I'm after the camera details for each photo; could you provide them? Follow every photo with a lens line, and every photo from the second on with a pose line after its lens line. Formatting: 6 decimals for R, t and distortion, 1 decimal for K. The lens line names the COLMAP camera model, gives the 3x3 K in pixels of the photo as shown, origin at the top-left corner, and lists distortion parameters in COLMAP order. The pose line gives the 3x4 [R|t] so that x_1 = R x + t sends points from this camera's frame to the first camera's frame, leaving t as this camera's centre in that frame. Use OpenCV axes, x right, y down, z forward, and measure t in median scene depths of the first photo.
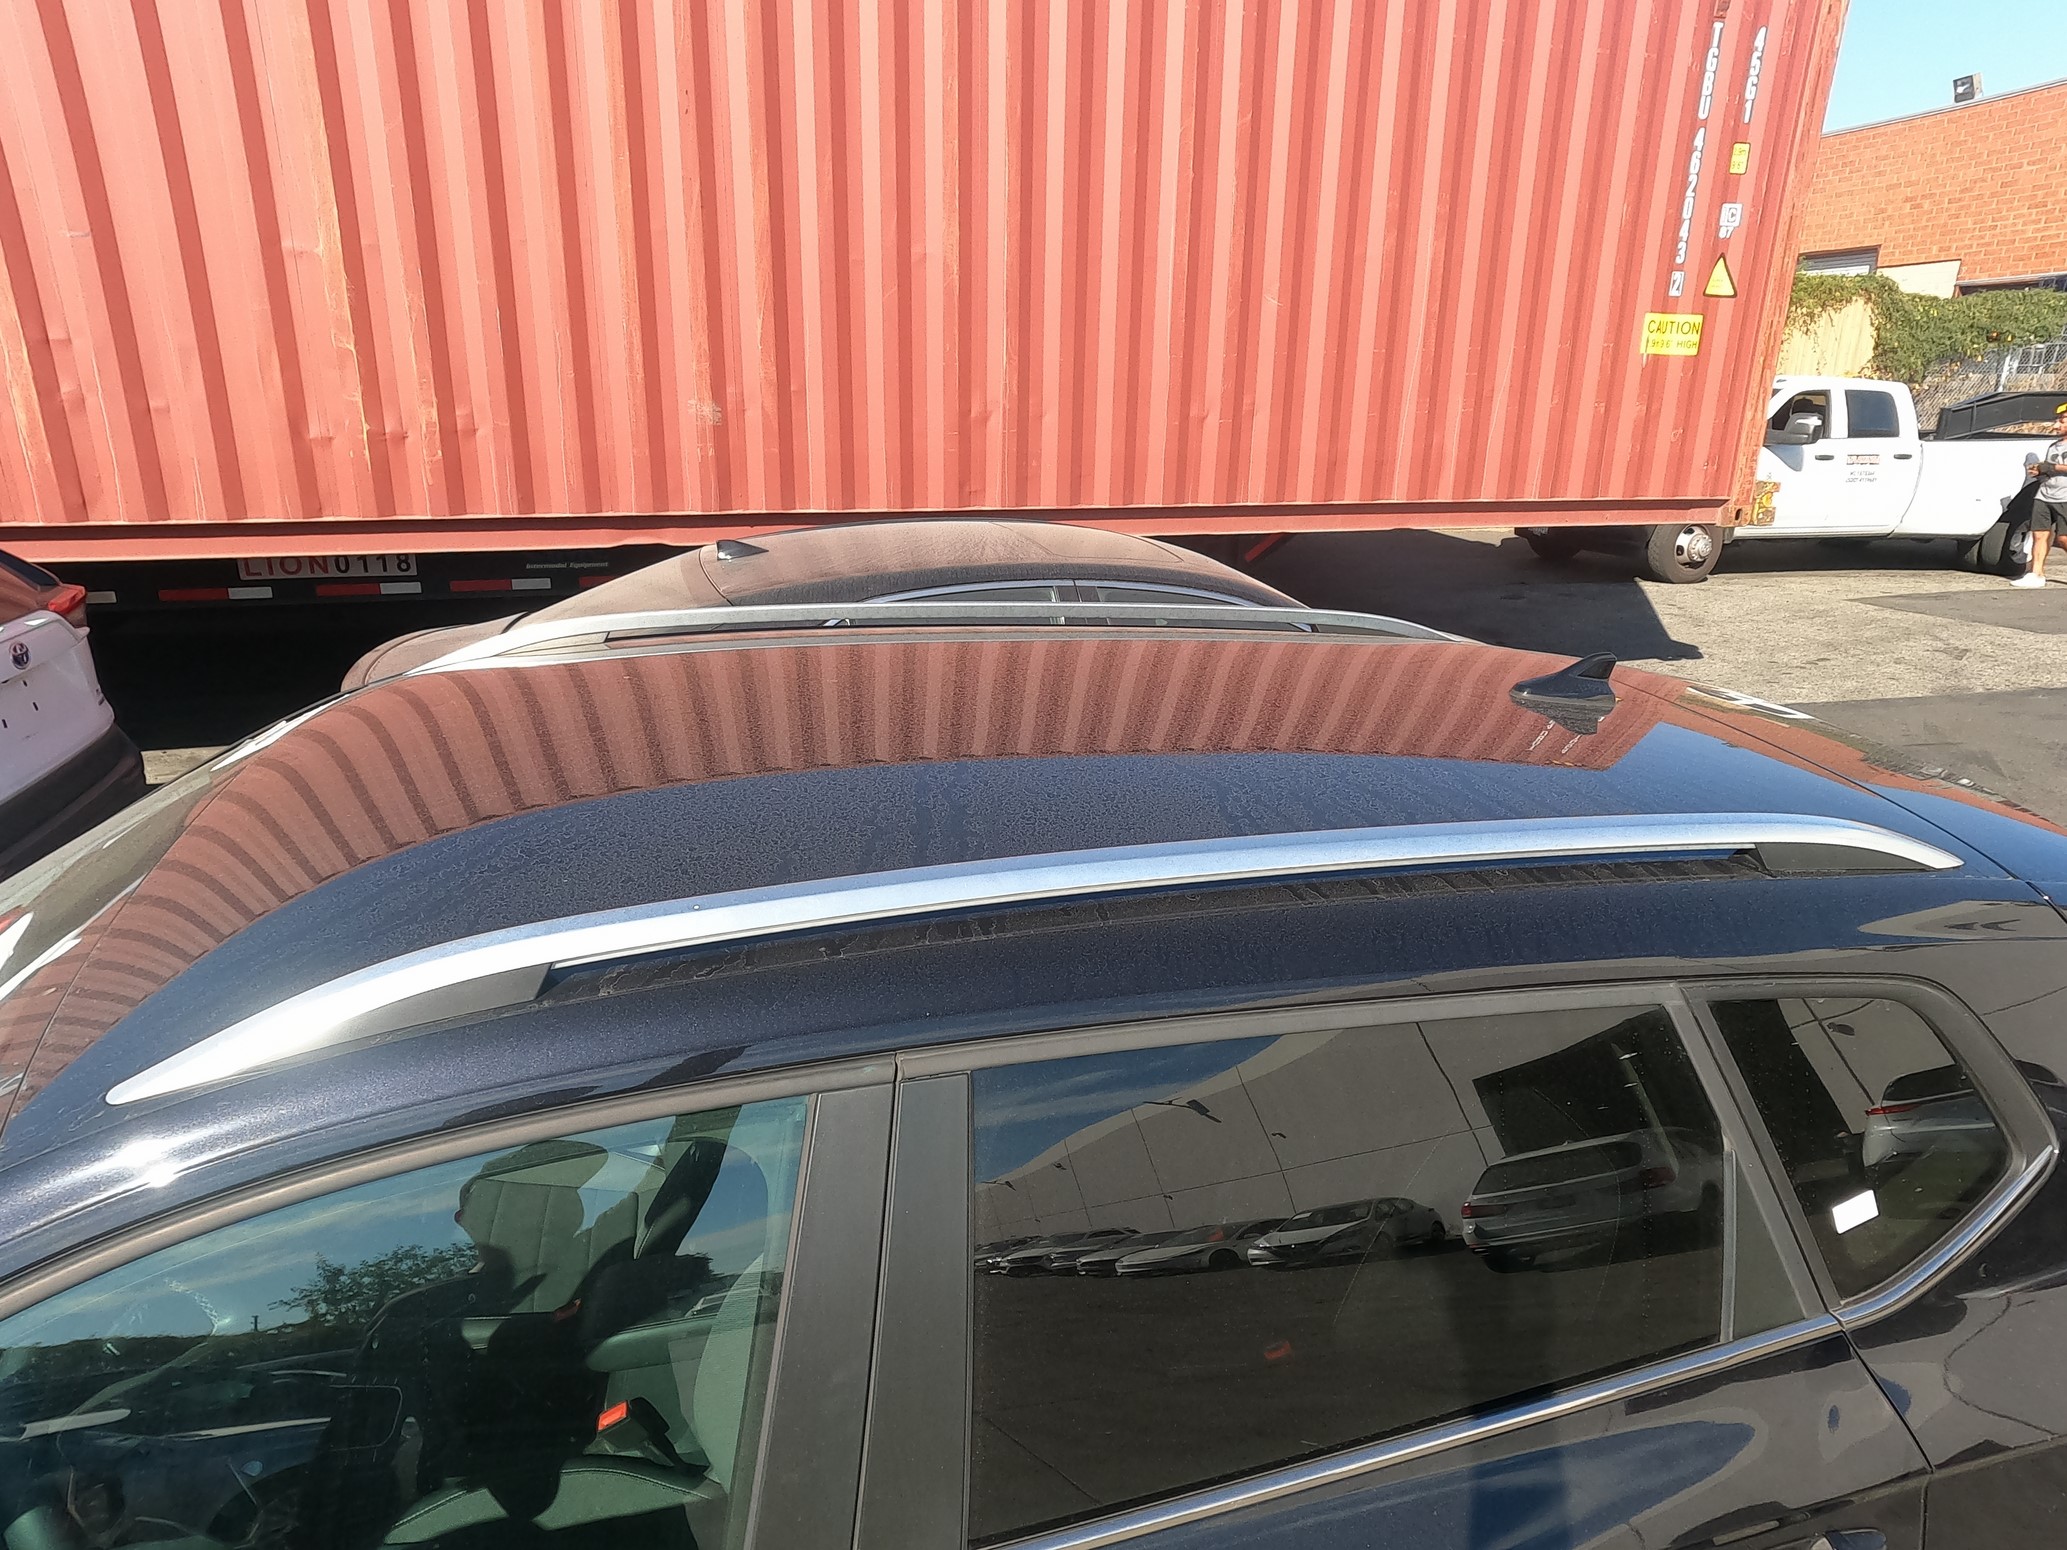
lens RADIAL K [[1306.2, 0, 1033.5], [0, 1306.2, 775.0], [0, 0, 1]] dist [-0.026396, 0.031692]
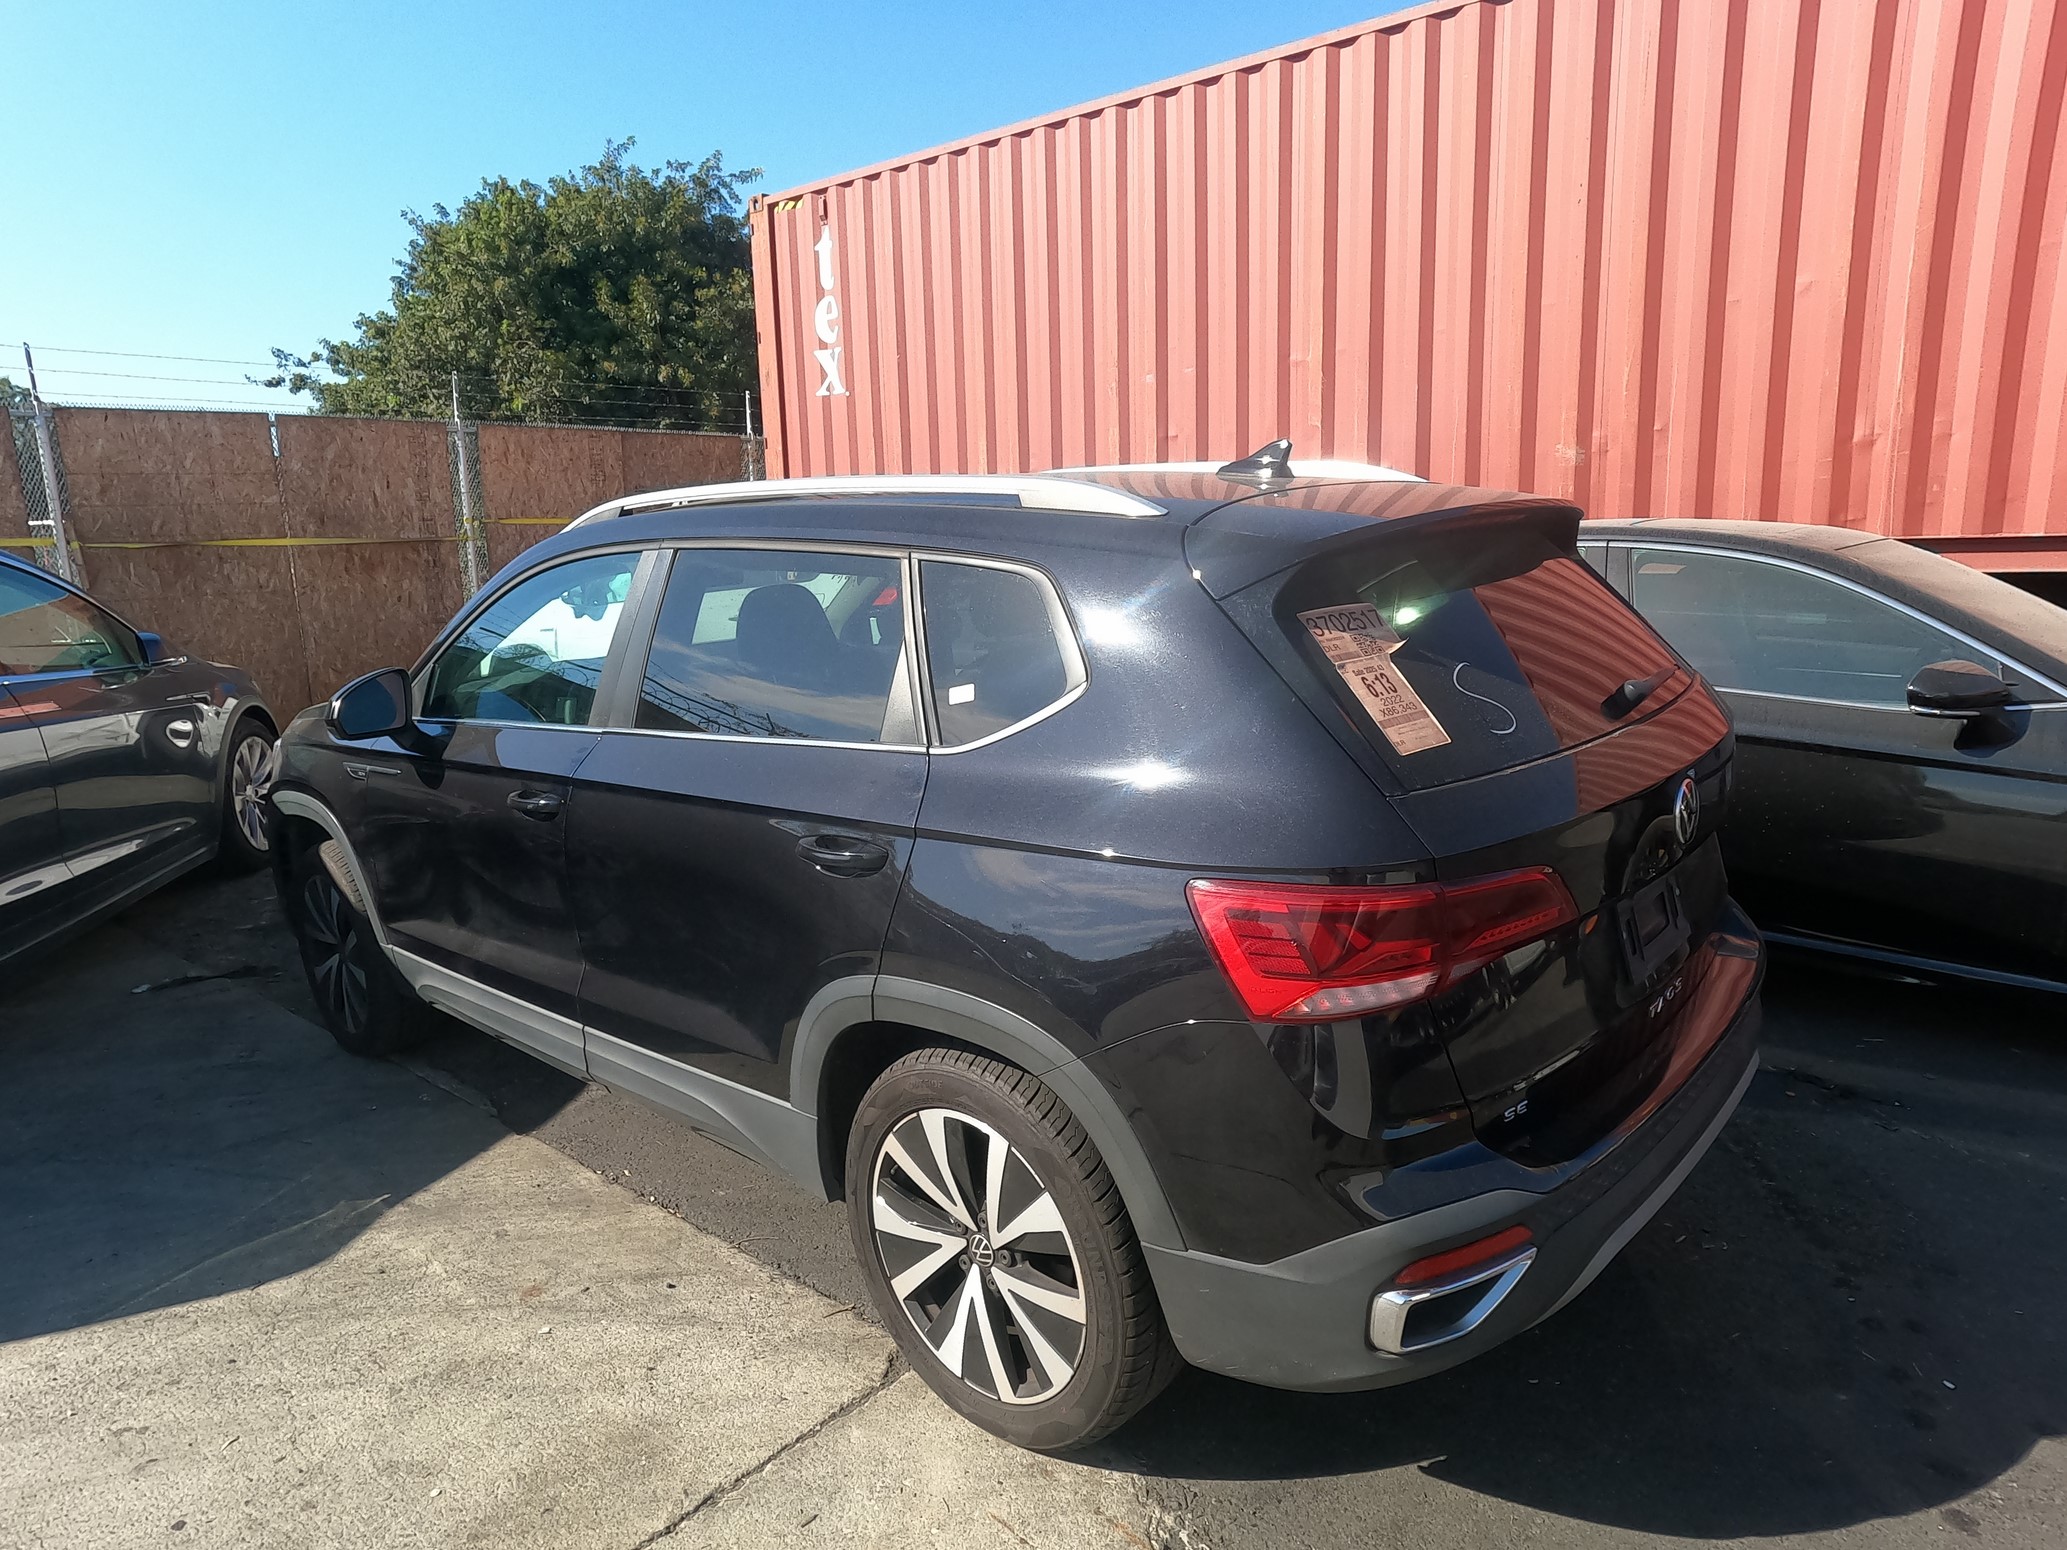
lens RADIAL K [[1291.6, 0, 1033.5], [0, 1291.6, 775.0], [0, 0, 1]] dist [-0.004857, 0.003407]
pose [[0.550743, 0.122011, -0.825709, 0.373153], [-0.213621, 0.976915, 0.001870, 0.075447], [0.806875, 0.175359, 0.564094, 0.030873]]
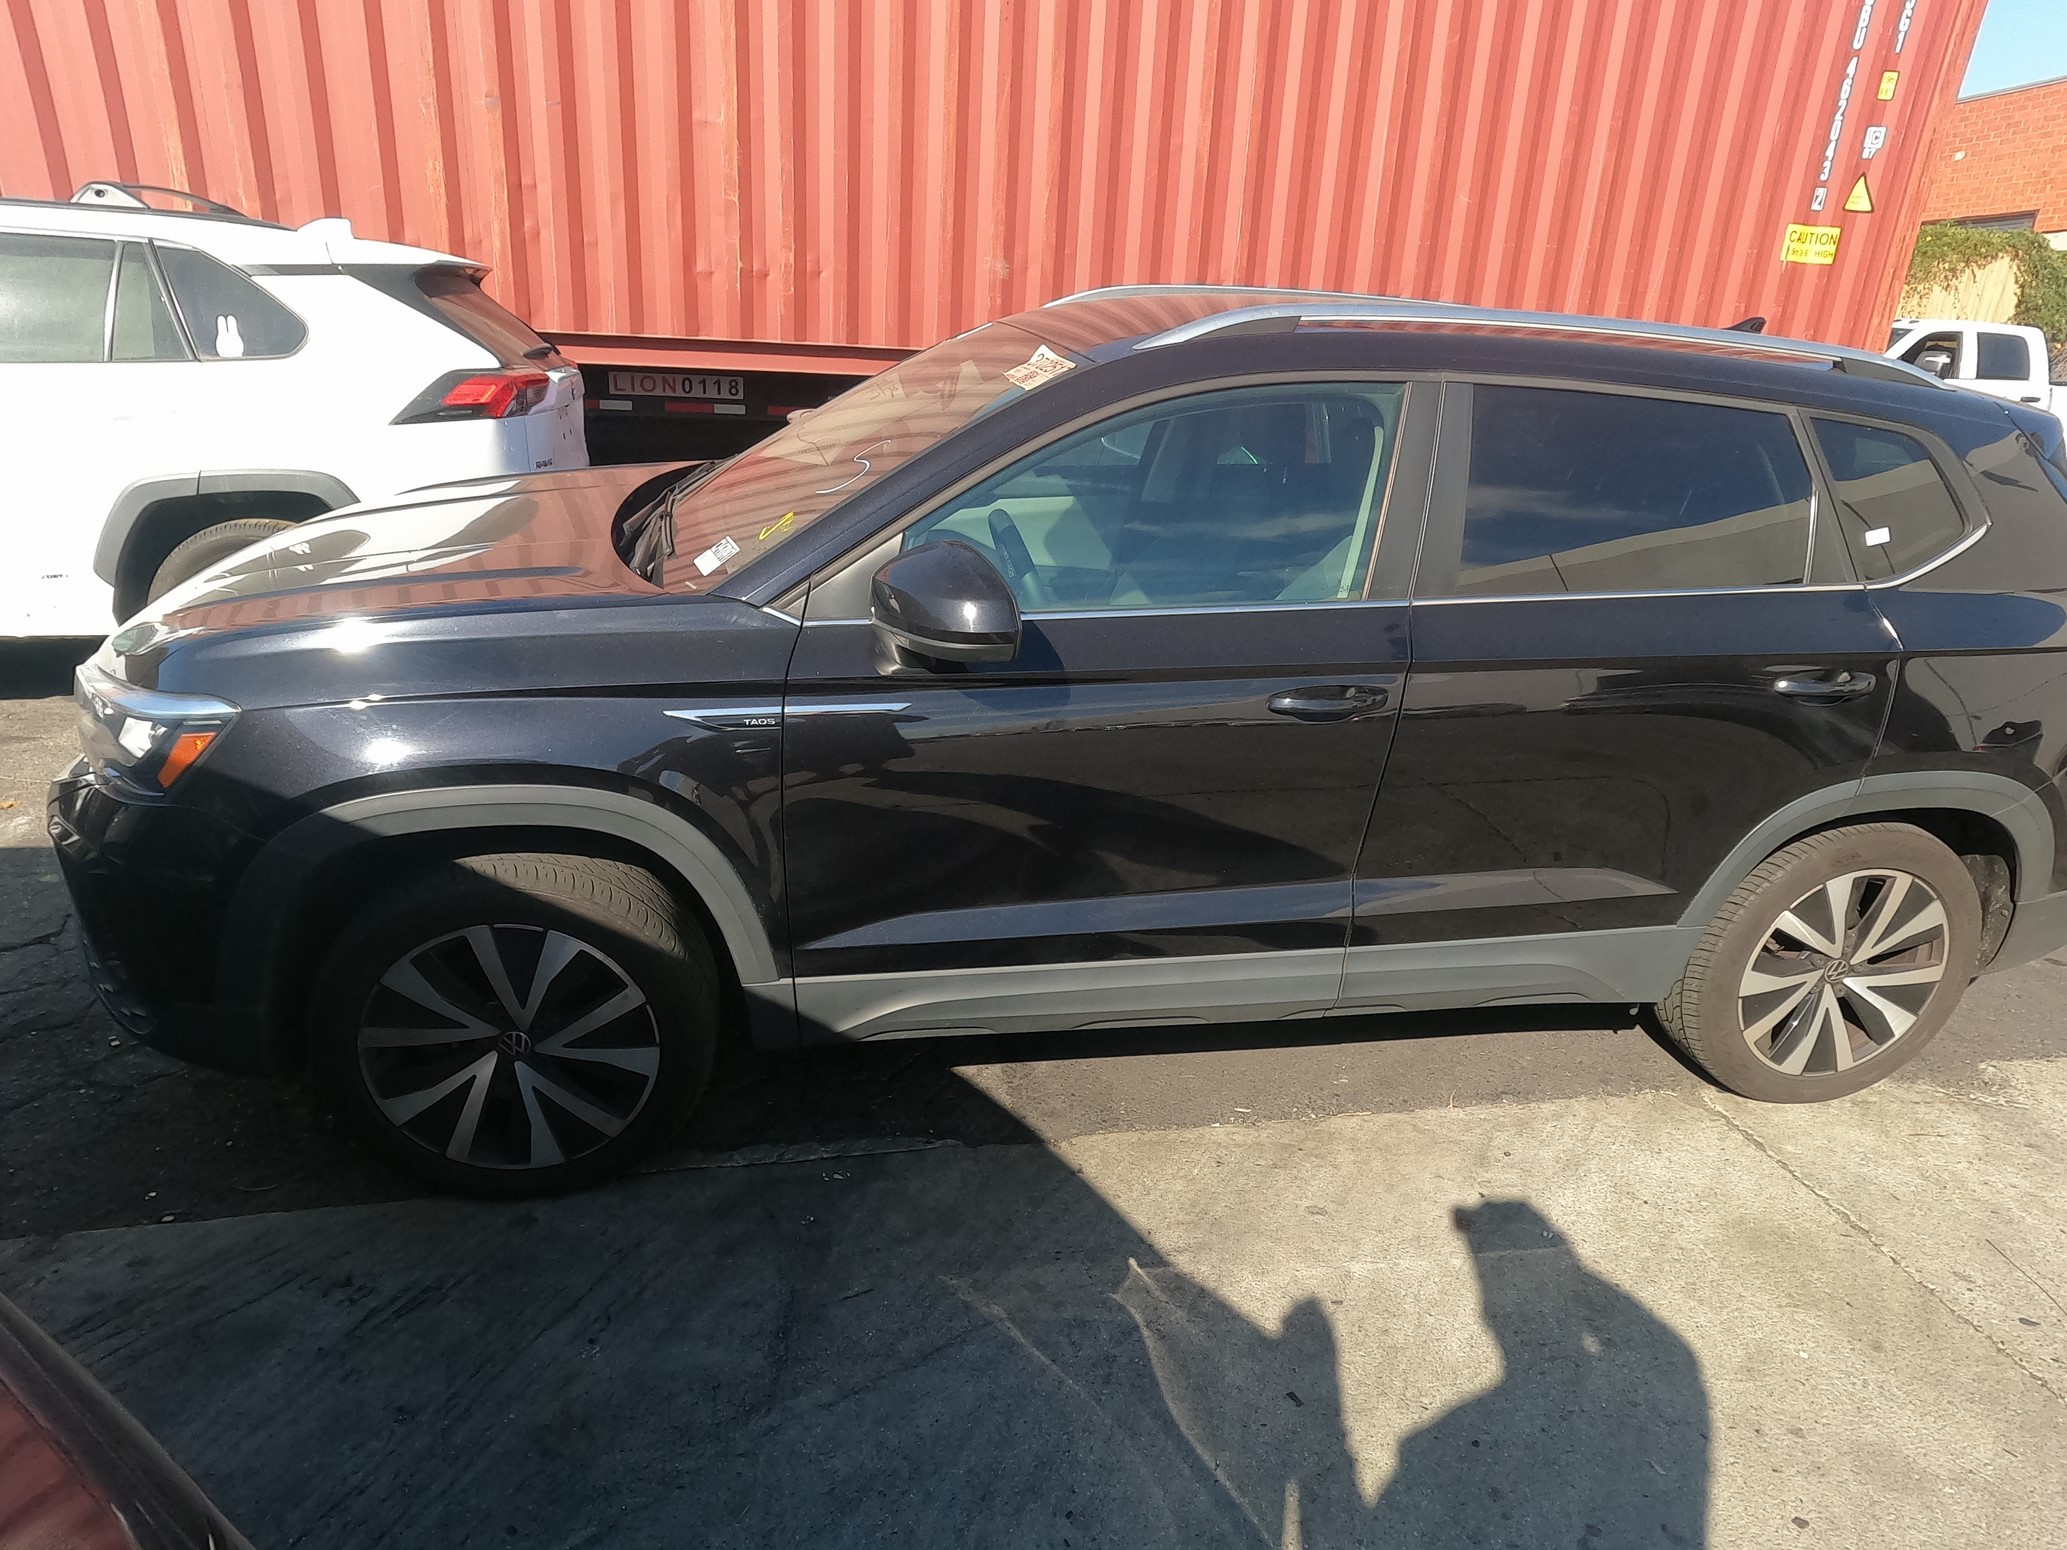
lens RADIAL K [[1305.2, 0, 1033.5], [0, 1305.2, 775.0], [0, 0, 1]] dist [-0.047656, 0.057207]
pose [[0.996376, 0.059092, -0.061175, -0.094203], [-0.057095, 0.997793, 0.033893, 0.129069], [0.063043, -0.030278, 0.997551, -0.195072]]
